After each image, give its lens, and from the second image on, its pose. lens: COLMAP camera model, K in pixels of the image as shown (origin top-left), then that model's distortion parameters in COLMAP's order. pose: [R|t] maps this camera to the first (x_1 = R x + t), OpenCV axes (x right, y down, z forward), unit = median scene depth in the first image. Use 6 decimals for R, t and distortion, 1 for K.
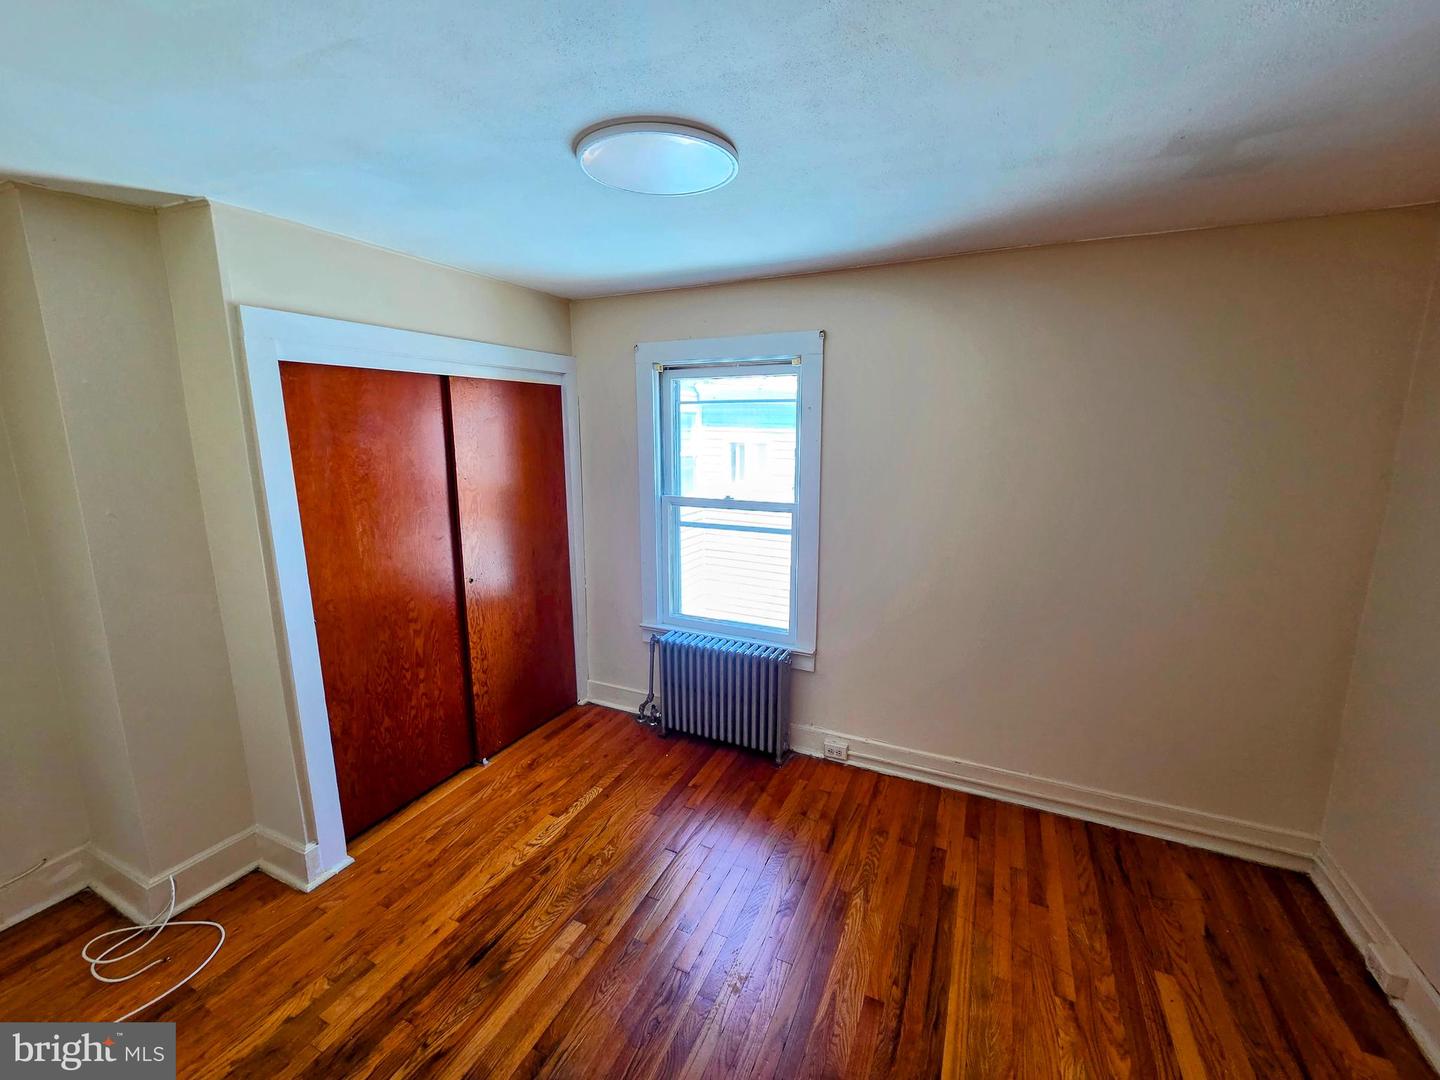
lens RADIAL K [[590.9, 0, 719.3], [0, 590.9, 534.2], [0, 0, 1]] dist [0.002501, 0.000752]
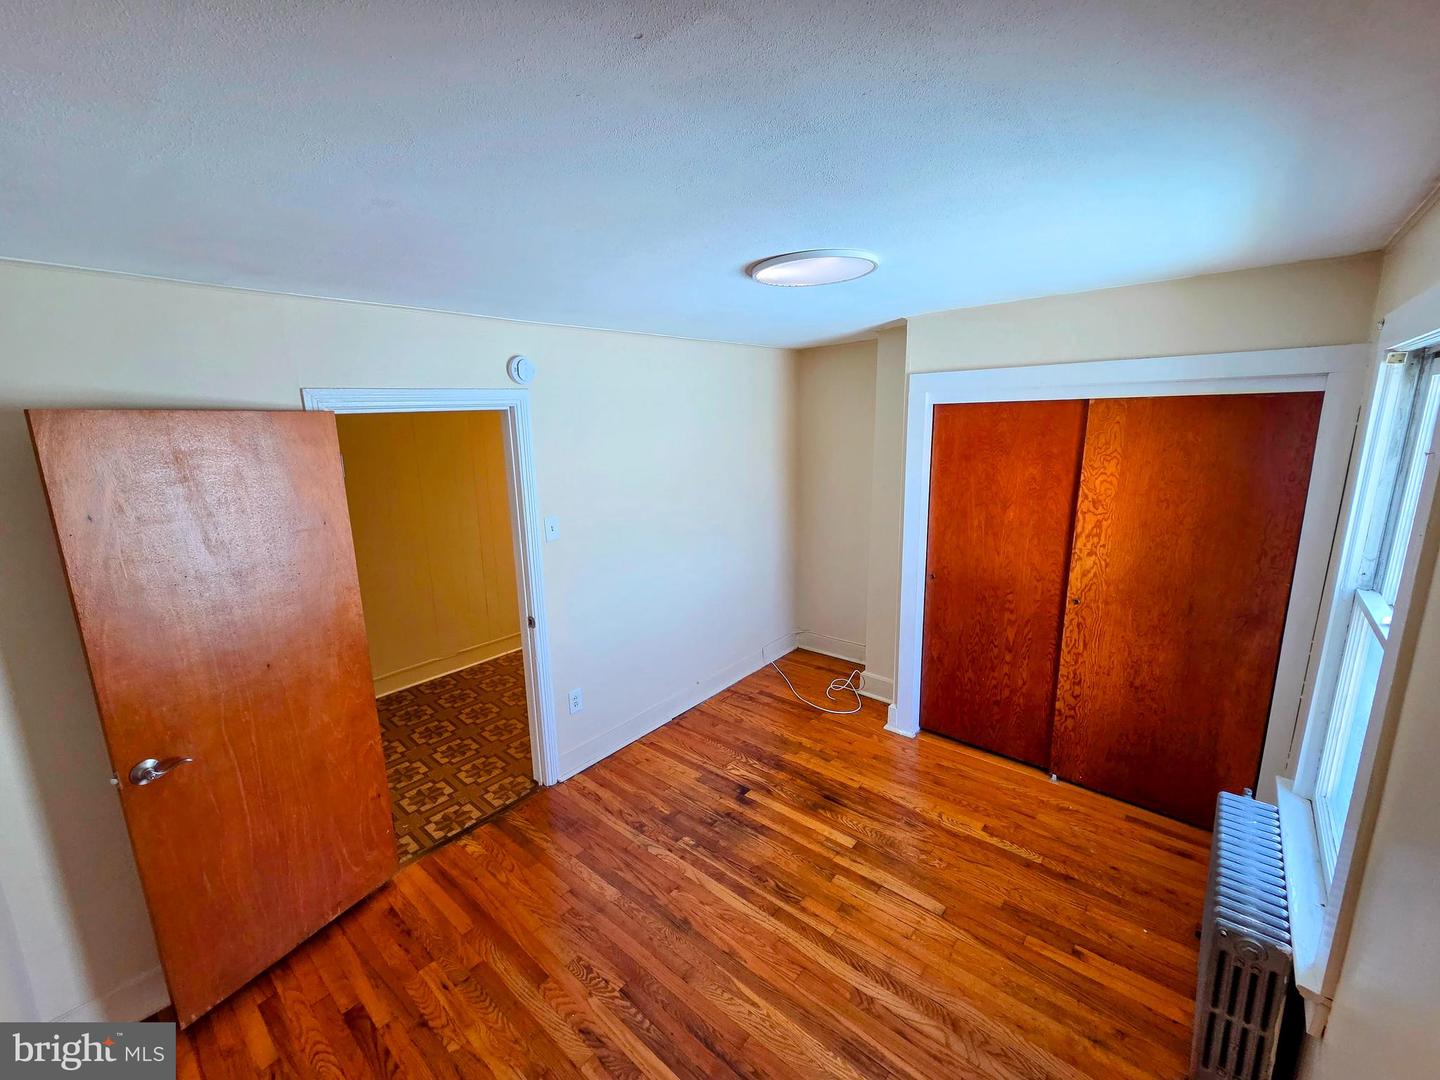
lens RADIAL K [[590.9, 0, 719.6], [0, 590.9, 533.6], [0, 0, 1]] dist [0.002501, 0.000752]
pose [[-0.261230, 0.195011, -0.945373, 0.721569], [-0.153330, 0.958562, 0.240101, -0.196463], [0.953021, 0.207675, -0.220504, 0.678612]]
